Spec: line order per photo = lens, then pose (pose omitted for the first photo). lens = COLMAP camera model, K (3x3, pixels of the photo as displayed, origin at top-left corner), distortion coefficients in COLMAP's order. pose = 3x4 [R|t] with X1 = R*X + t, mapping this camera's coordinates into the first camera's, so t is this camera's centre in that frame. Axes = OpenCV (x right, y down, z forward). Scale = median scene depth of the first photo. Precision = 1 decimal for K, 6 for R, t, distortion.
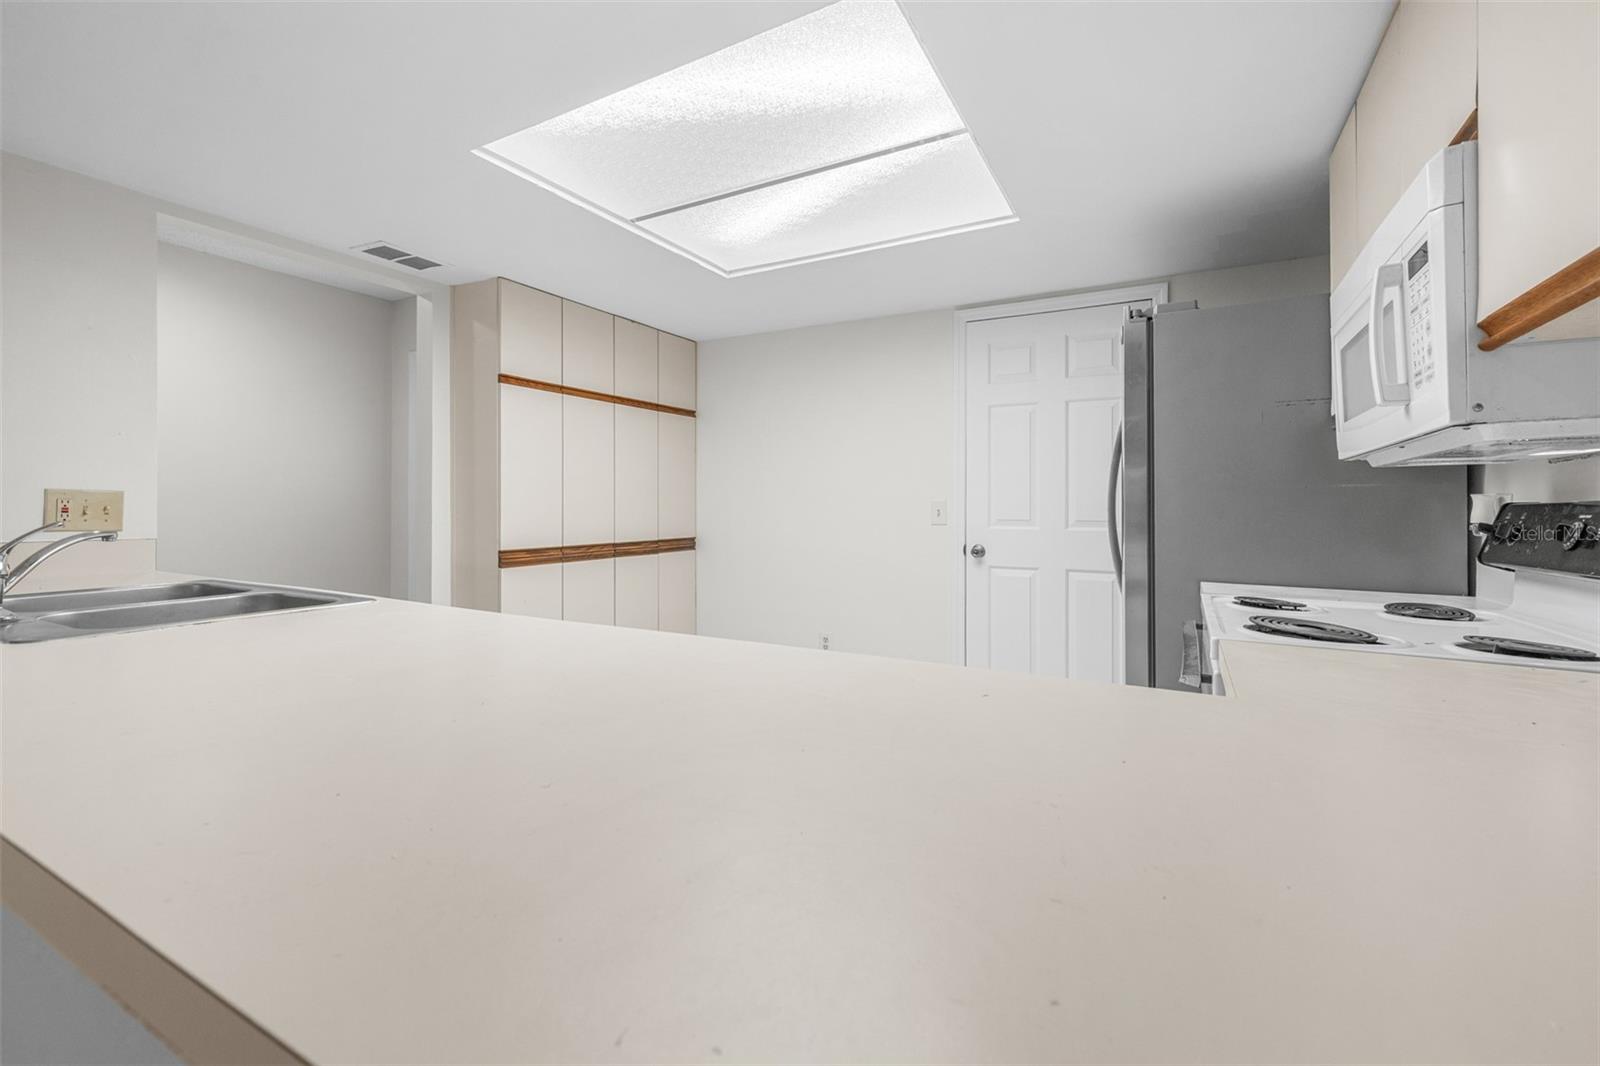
lens RADIAL K [[677.5, 0, 799.5], [0, 677.5, 527.4], [0, 0, 1]] dist [0.001238, 0.000085]
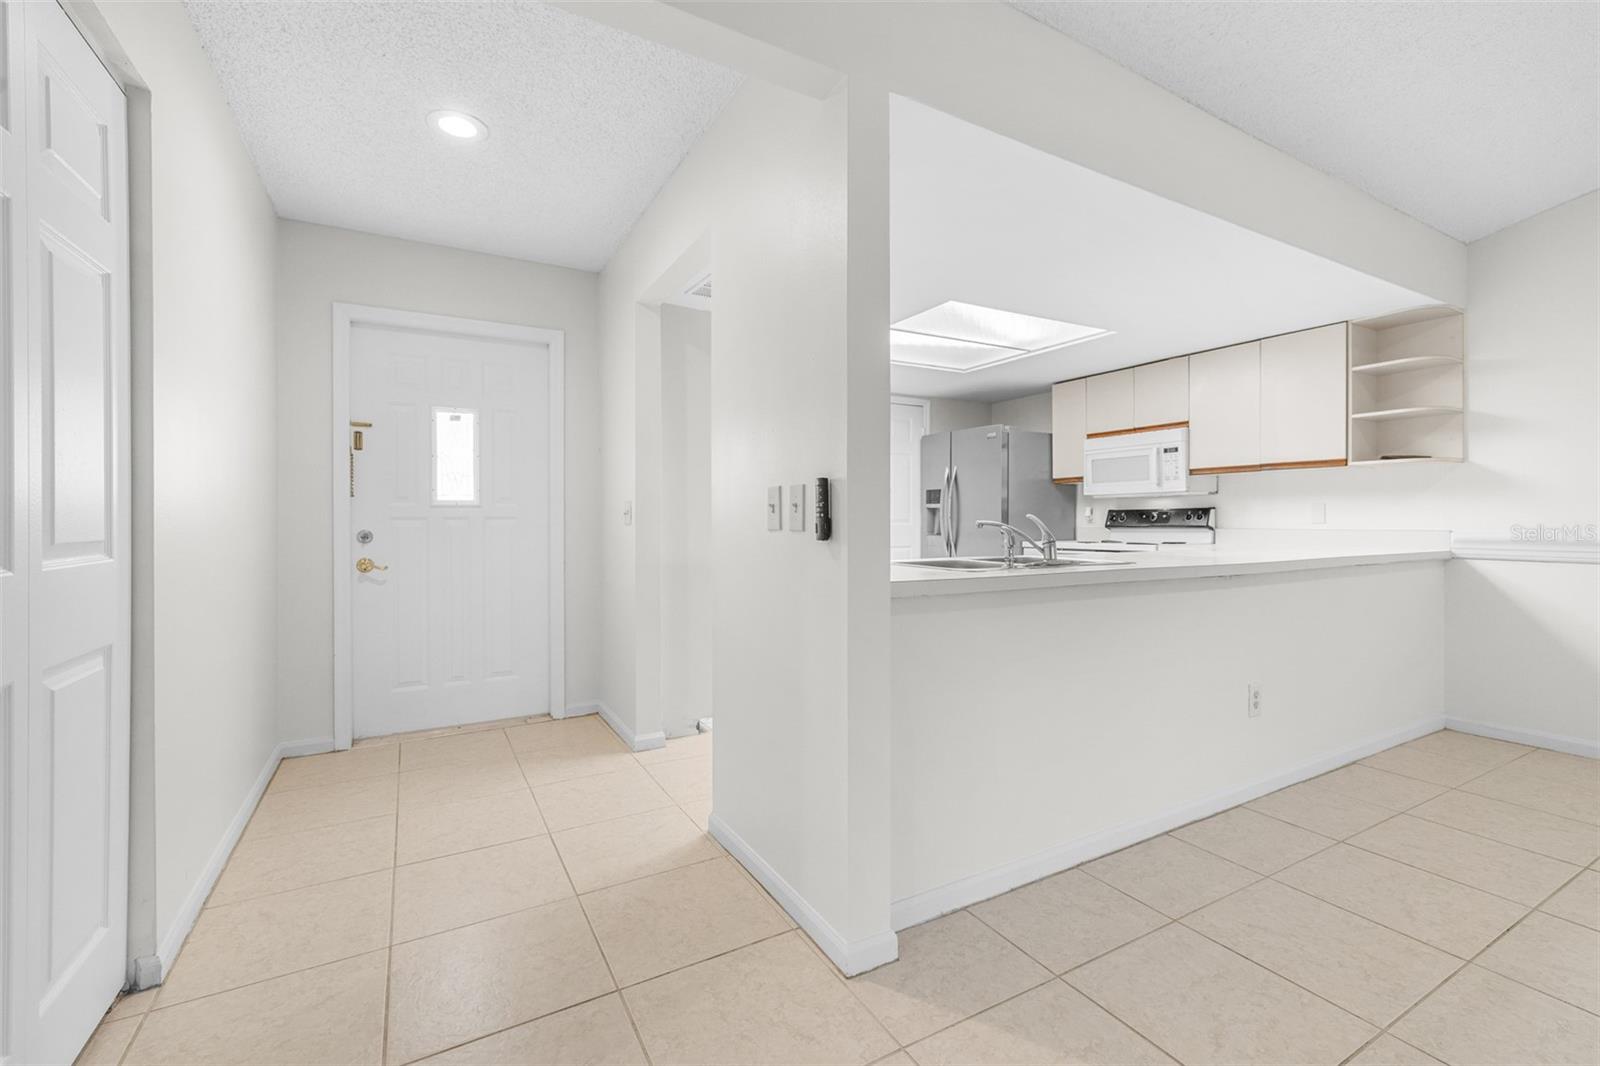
lens RADIAL K [[683.1, 0, 803.6], [0, 683.1, 522.5], [0, 0, 1]] dist [0.000334, -0.000214]
pose [[0.511464, -0.008905, 0.859258, -1.350558], [0.030060, 0.999520, -0.007534, 0.004767], [-0.858779, 0.029683, 0.511486, 0.276782]]
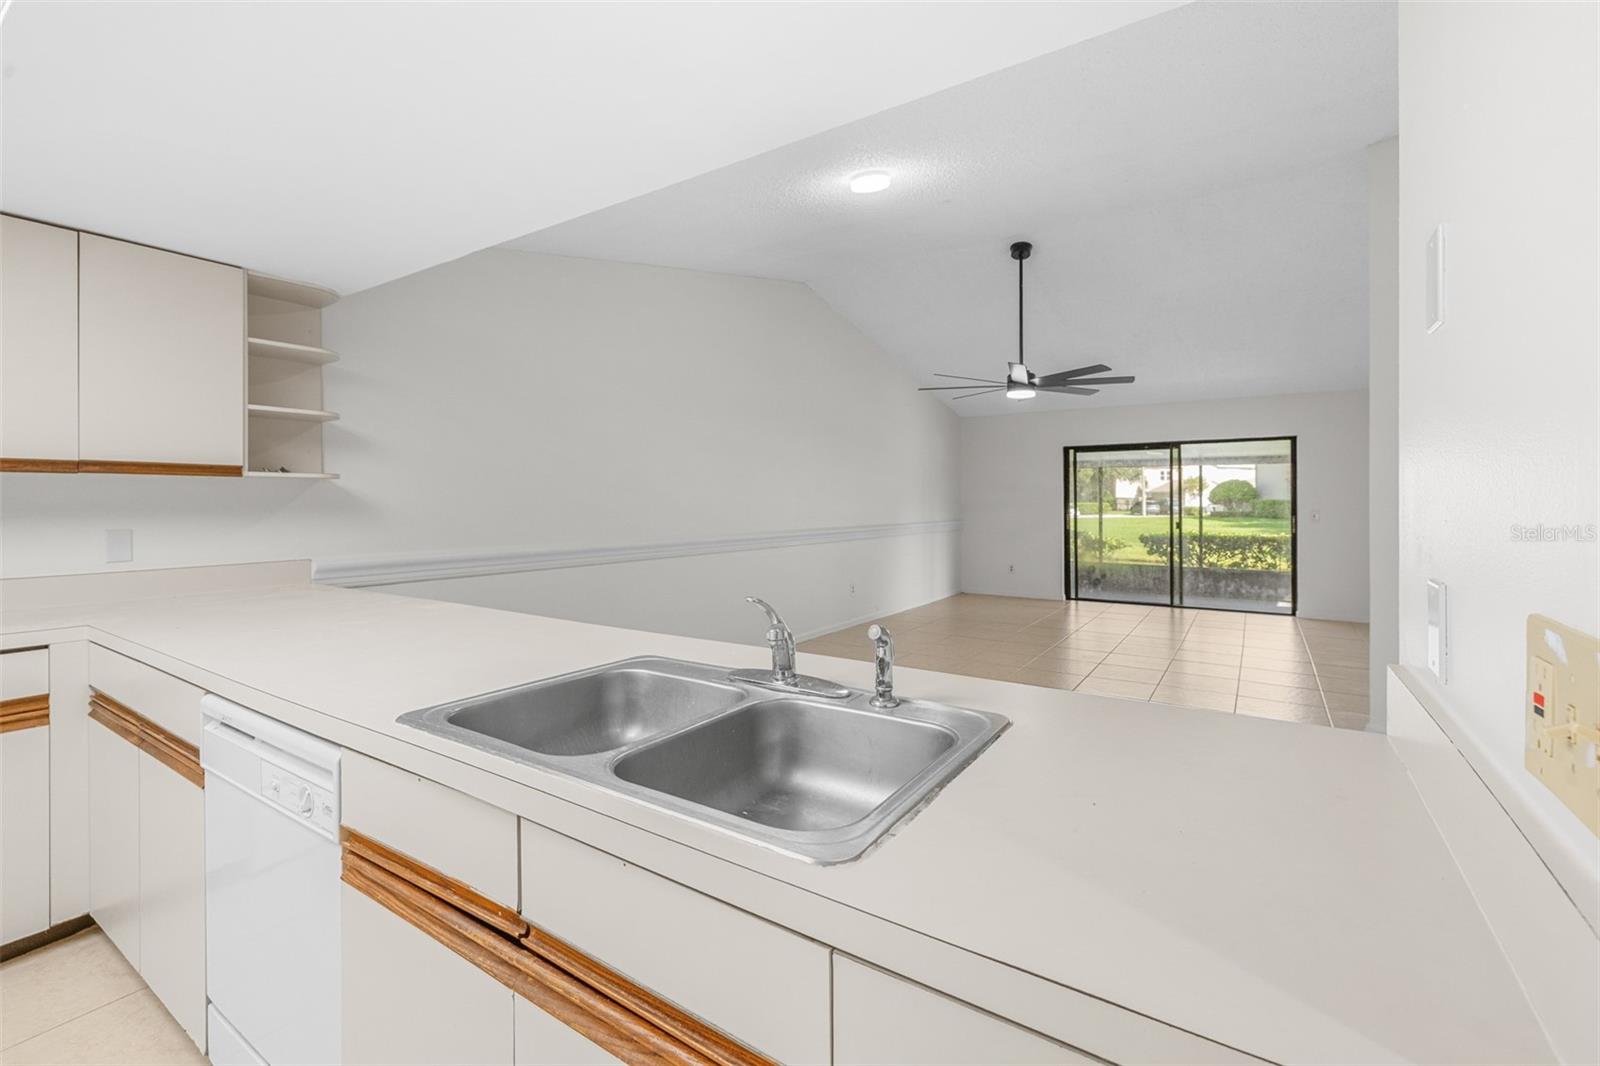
lens RADIAL K [[688.6, 0, 803.7], [0, 688.6, 500.5], [0, 0, 1]] dist [0.001469, -0.000583]
pose [[-0.997931, -0.001170, 0.064286, -0.562460], [0.000766, 0.999547, 0.030081, -0.071463], [-0.064292, 0.030068, -0.997478, 0.864529]]
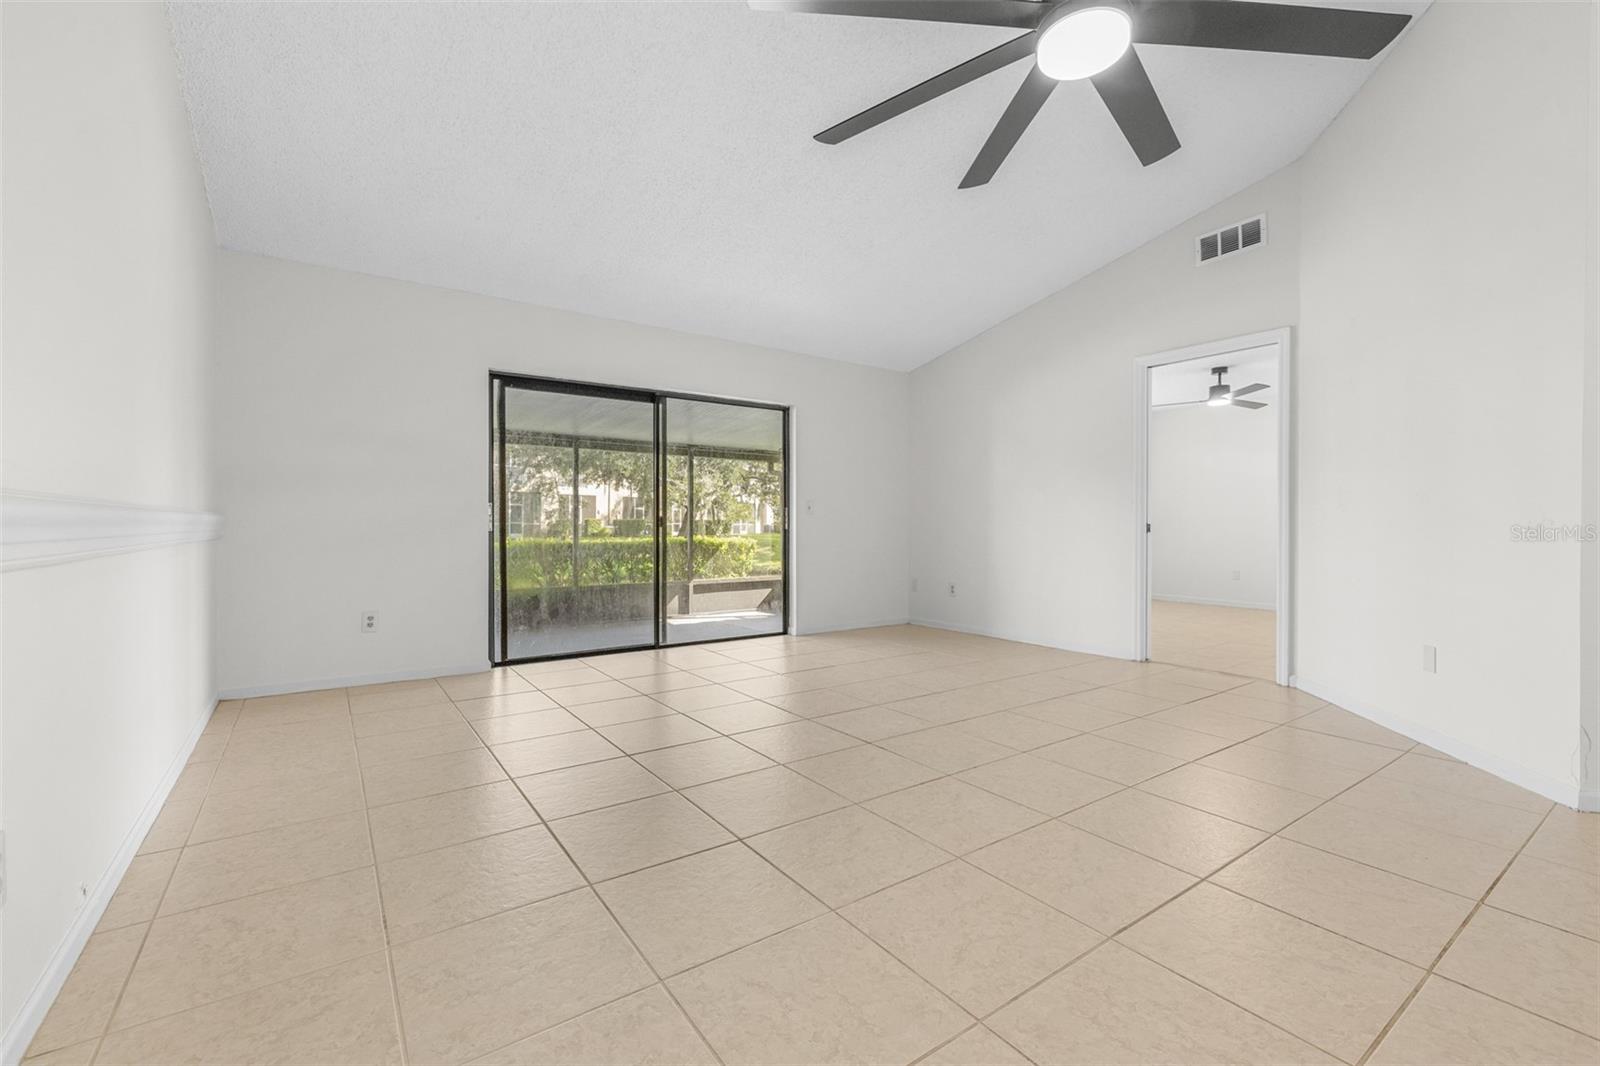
lens RADIAL K [[680.7, 0, 801.1], [0, 680.7, 510.6], [0, 0, 1]] dist [0.003987, 0.000100]
pose [[-0.425761, -0.023160, -0.904539, -0.422050], [-0.034416, 0.999364, -0.009389, 0.088754], [0.904181, 0.027133, -0.426287, -0.906368]]
